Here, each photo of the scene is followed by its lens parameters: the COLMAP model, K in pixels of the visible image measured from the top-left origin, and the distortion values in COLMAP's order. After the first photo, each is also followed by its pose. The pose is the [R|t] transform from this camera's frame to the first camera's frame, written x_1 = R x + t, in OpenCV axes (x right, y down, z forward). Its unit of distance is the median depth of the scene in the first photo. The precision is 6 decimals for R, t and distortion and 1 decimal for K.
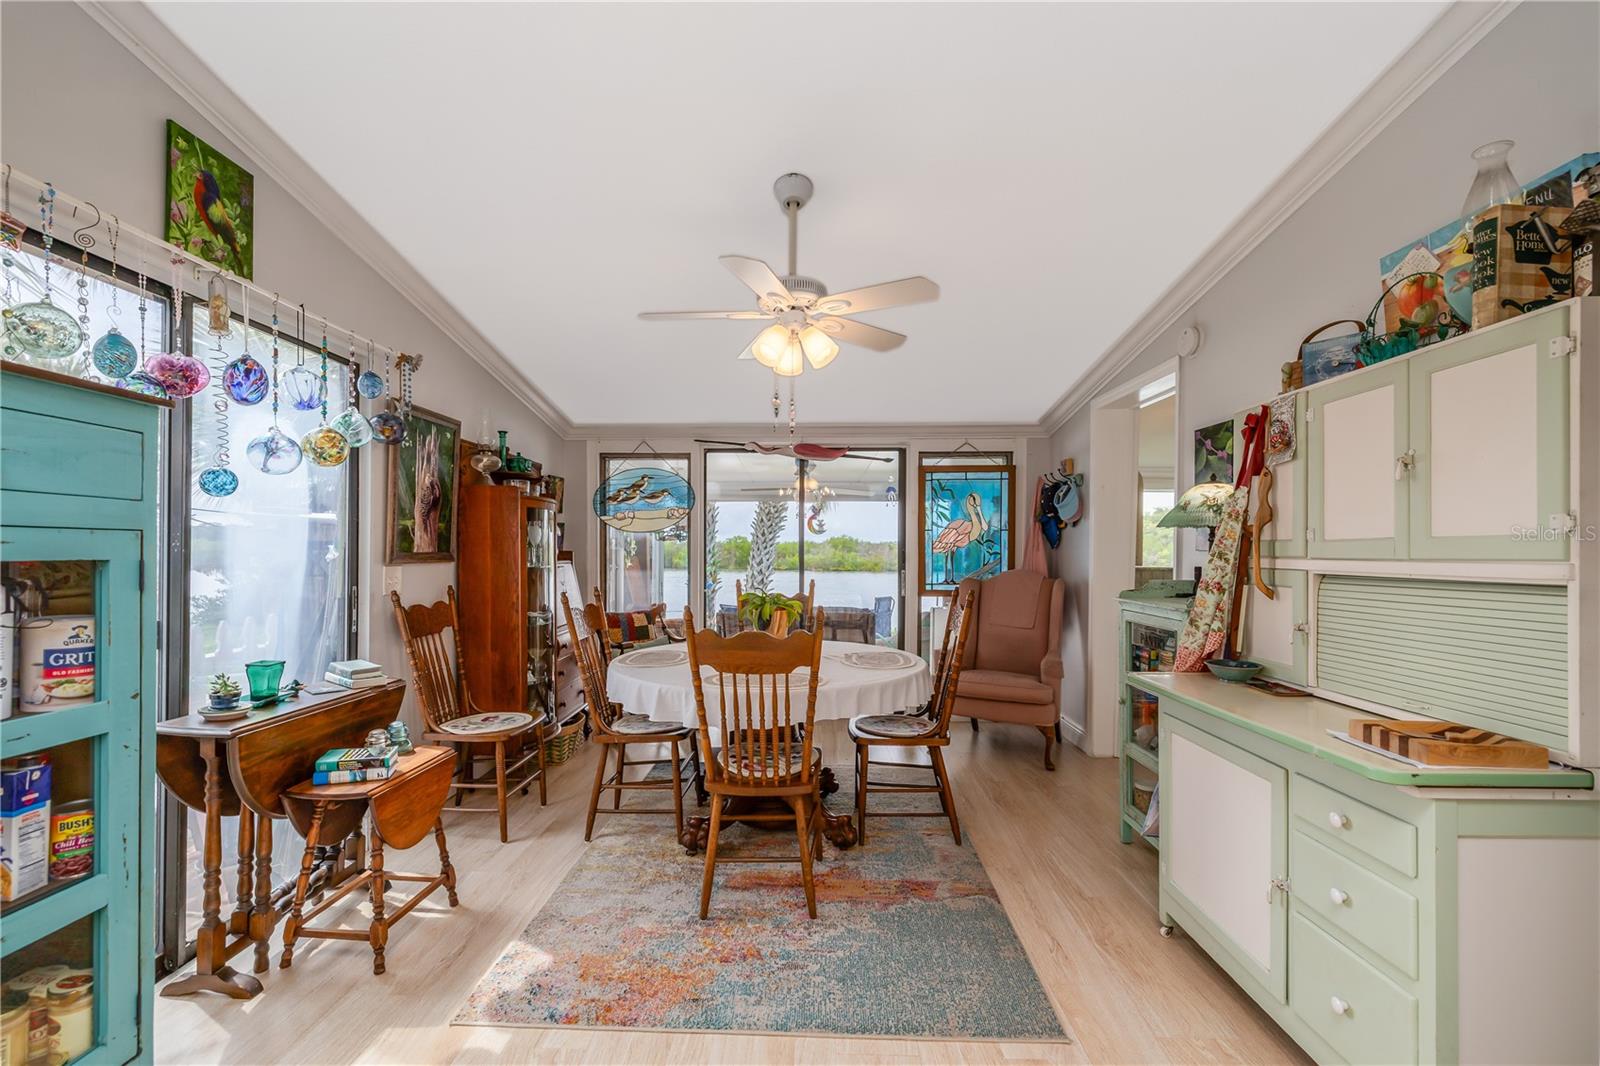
lens RADIAL K [[662.9, 0, 809.3], [0, 662.9, 523.2], [0, 0, 1]] dist [0.001088, 0.000247]
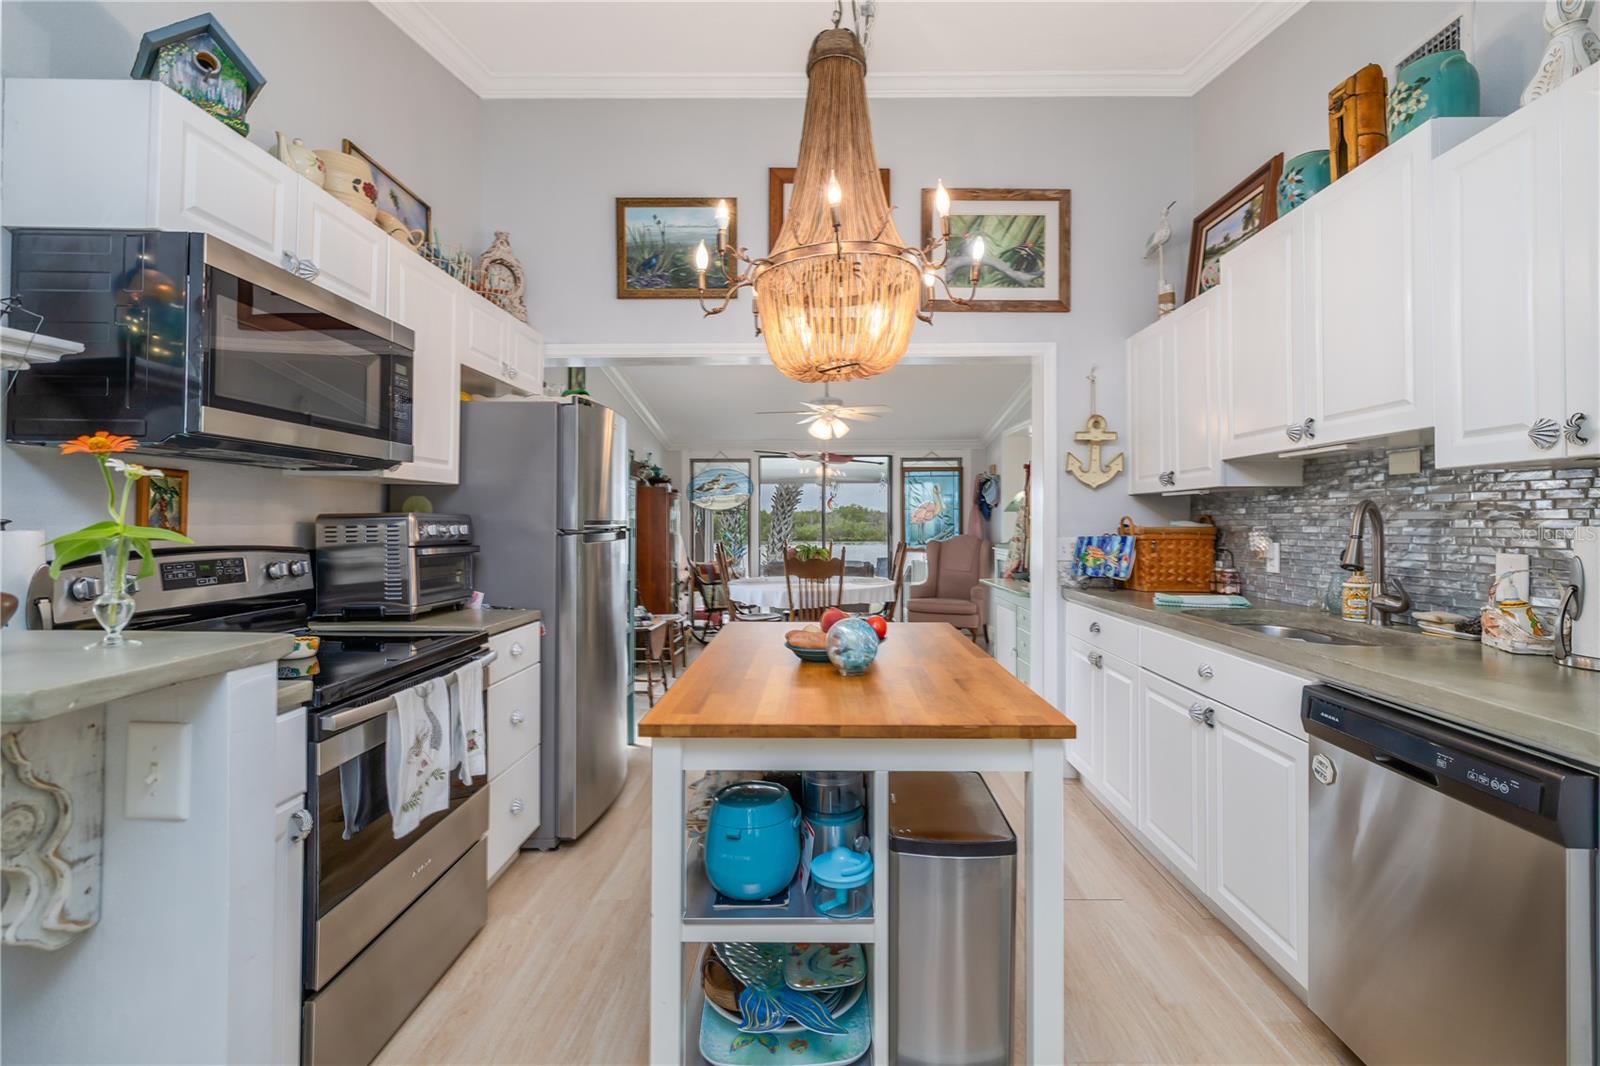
lens RADIAL K [[662.9, 0, 809.3], [0, 662.9, 523.2], [0, 0, 1]] dist [0.001088, 0.000247]
pose [[0.999891, -0.004175, -0.014130, -0.025821], [0.004827, 0.998911, 0.046399, -0.029720], [0.013921, -0.046462, 0.998823, -0.542823]]
